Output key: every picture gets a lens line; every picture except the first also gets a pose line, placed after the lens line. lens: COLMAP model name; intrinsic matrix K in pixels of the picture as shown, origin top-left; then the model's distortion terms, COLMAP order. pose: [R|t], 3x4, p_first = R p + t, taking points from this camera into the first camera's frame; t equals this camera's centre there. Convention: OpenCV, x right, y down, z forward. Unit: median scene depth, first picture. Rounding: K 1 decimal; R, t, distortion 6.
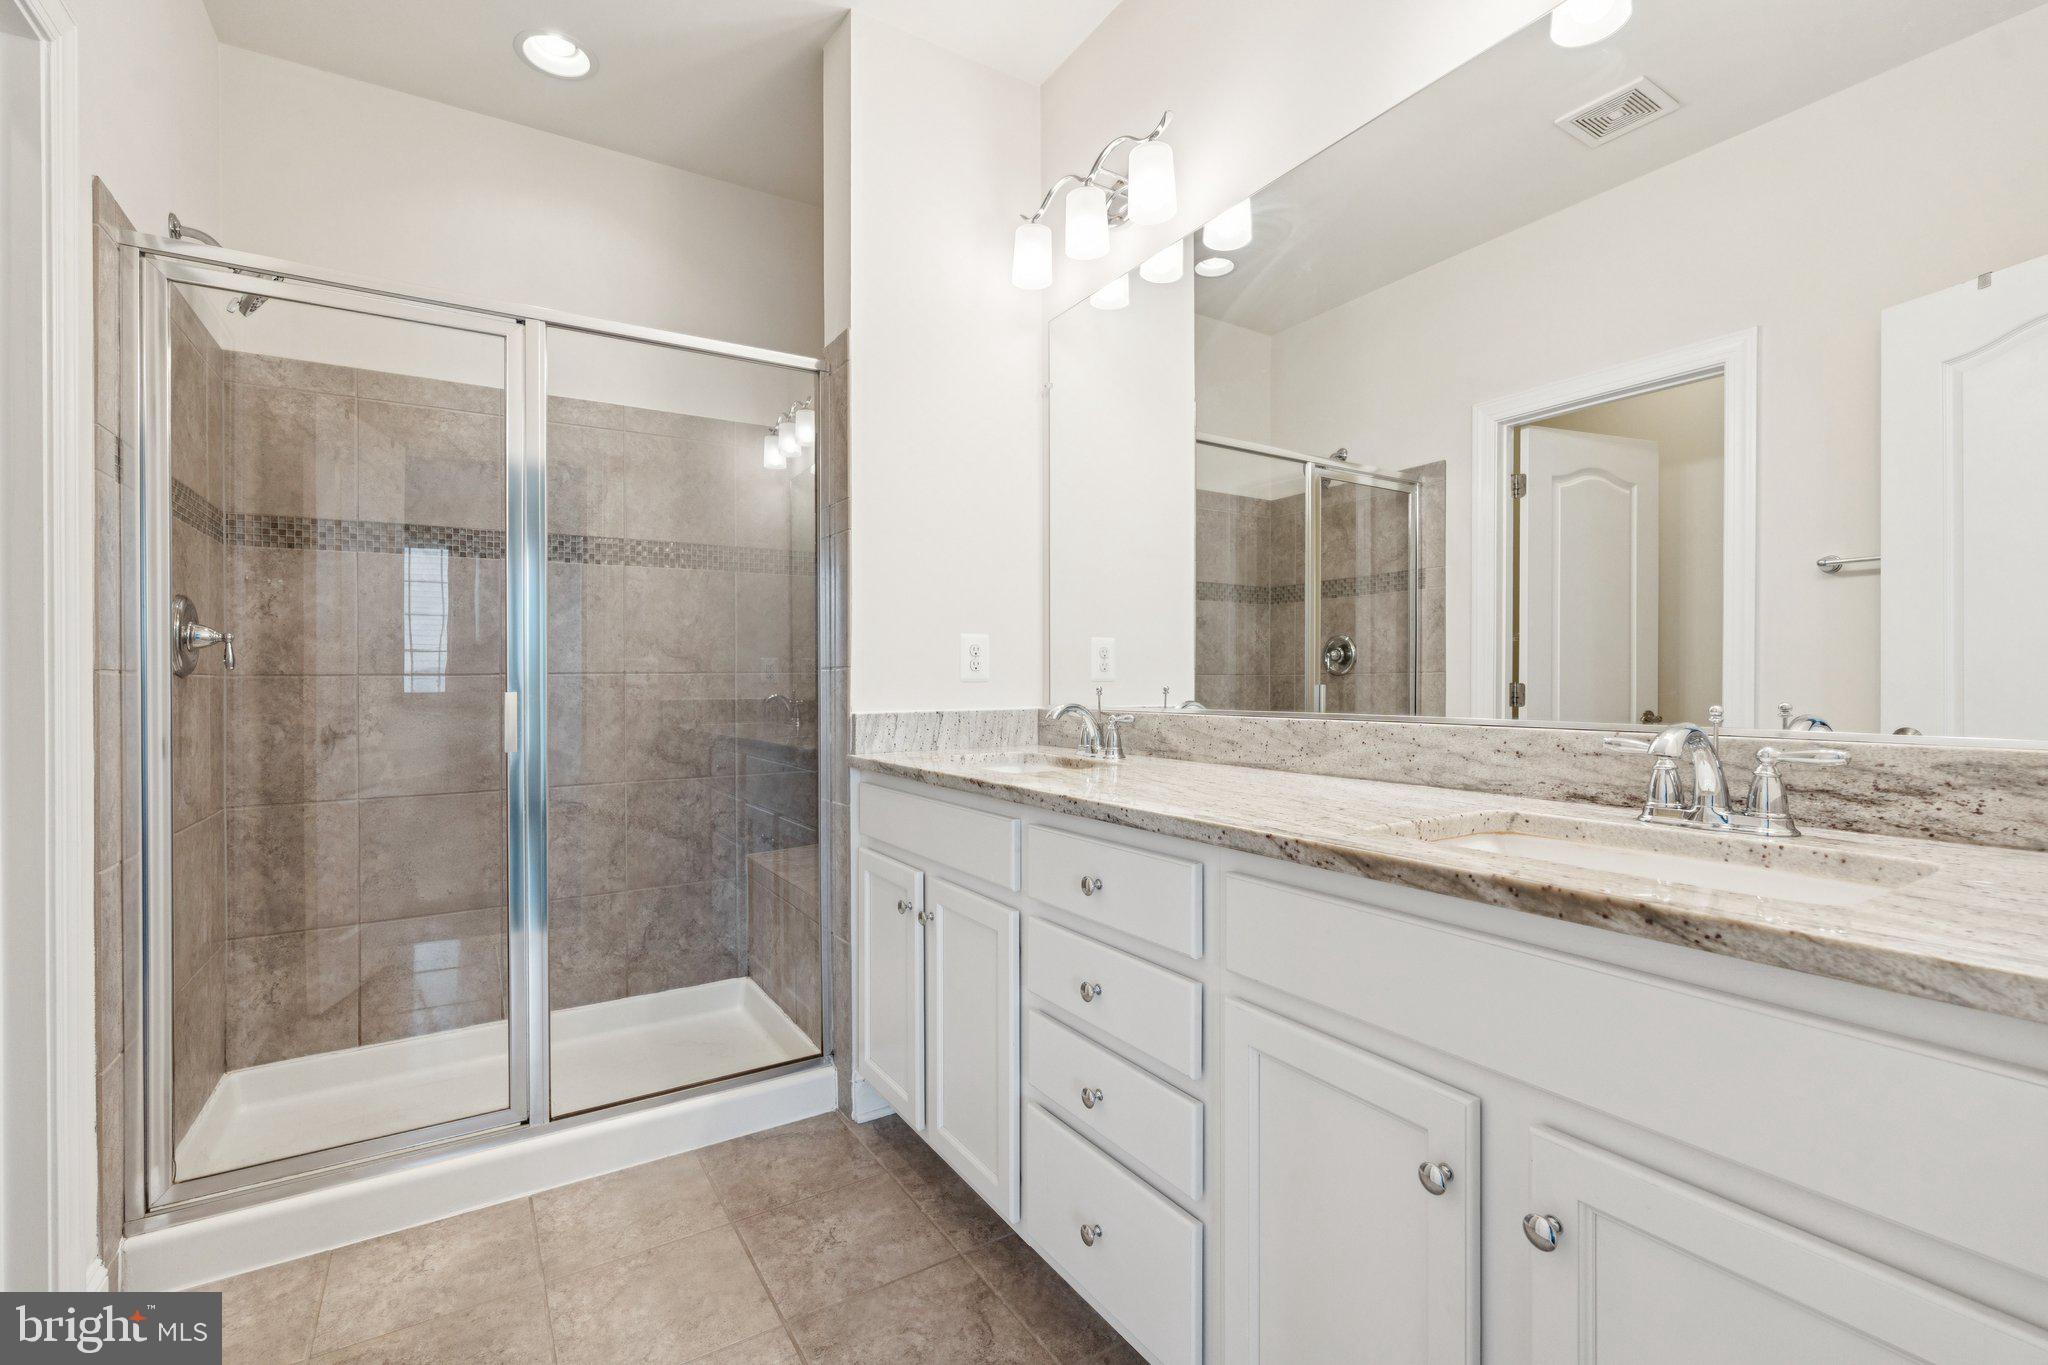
lens RADIAL K [[902.2, 0, 1019.4], [0, 902.2, 673.3], [0, 0, 1]] dist [-0.002555, -0.000090]
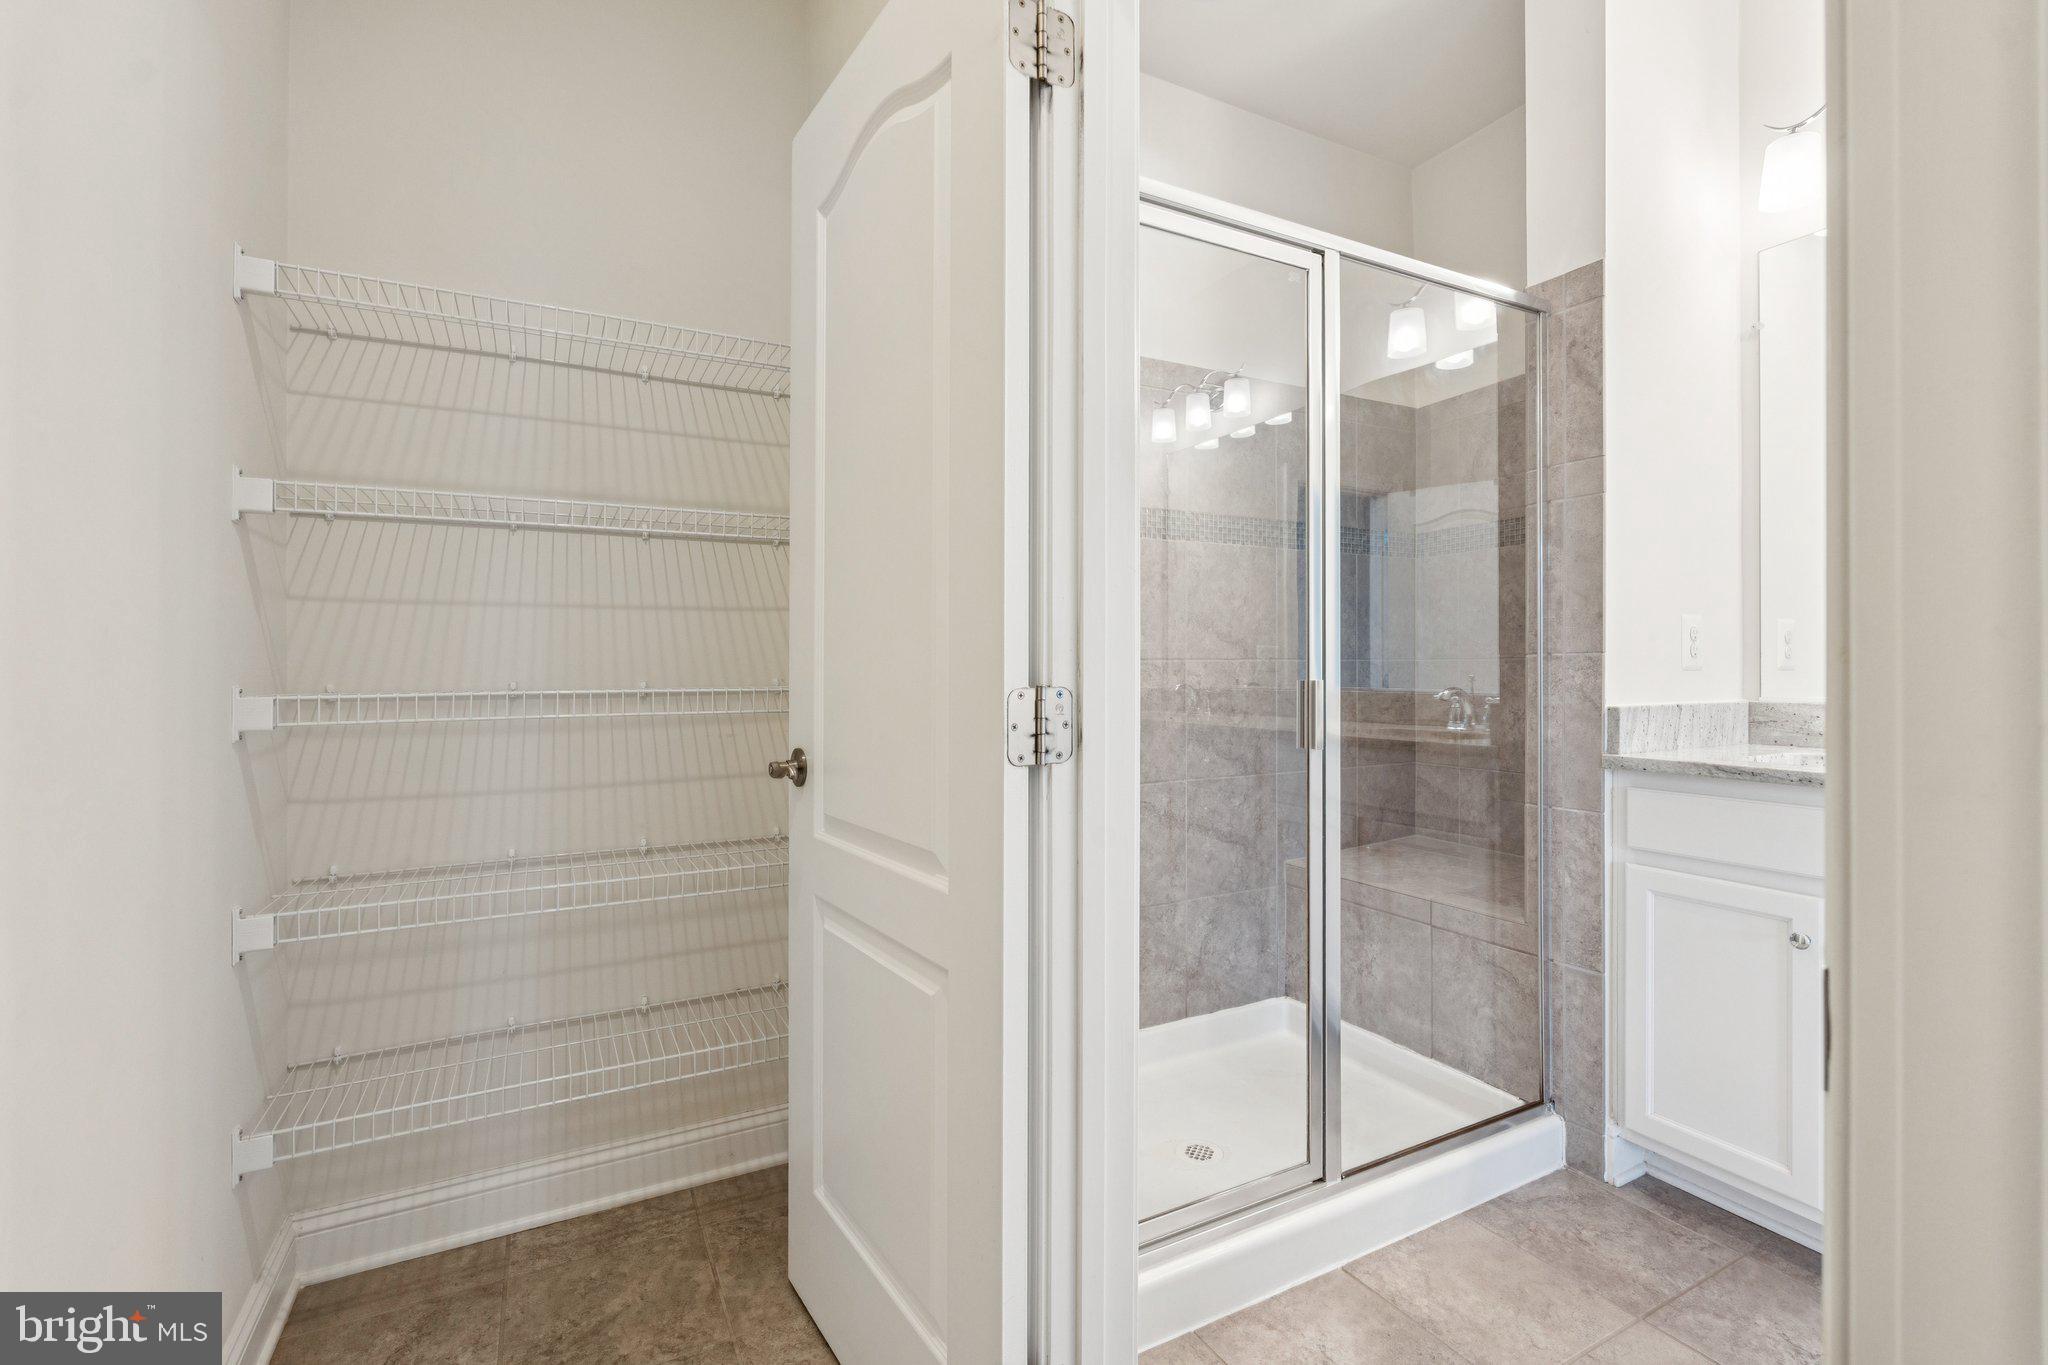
lens RADIAL K [[916.3, 0, 1023.6], [0, 916.3, 656.7], [0, 0, 1]] dist [0.000463, 0.000056]
pose [[0.997292, 0.001949, -0.073519, -0.661615], [-0.002302, 0.999986, -0.004718, 0.002754], [0.073509, 0.004875, 0.997283, 0.088530]]
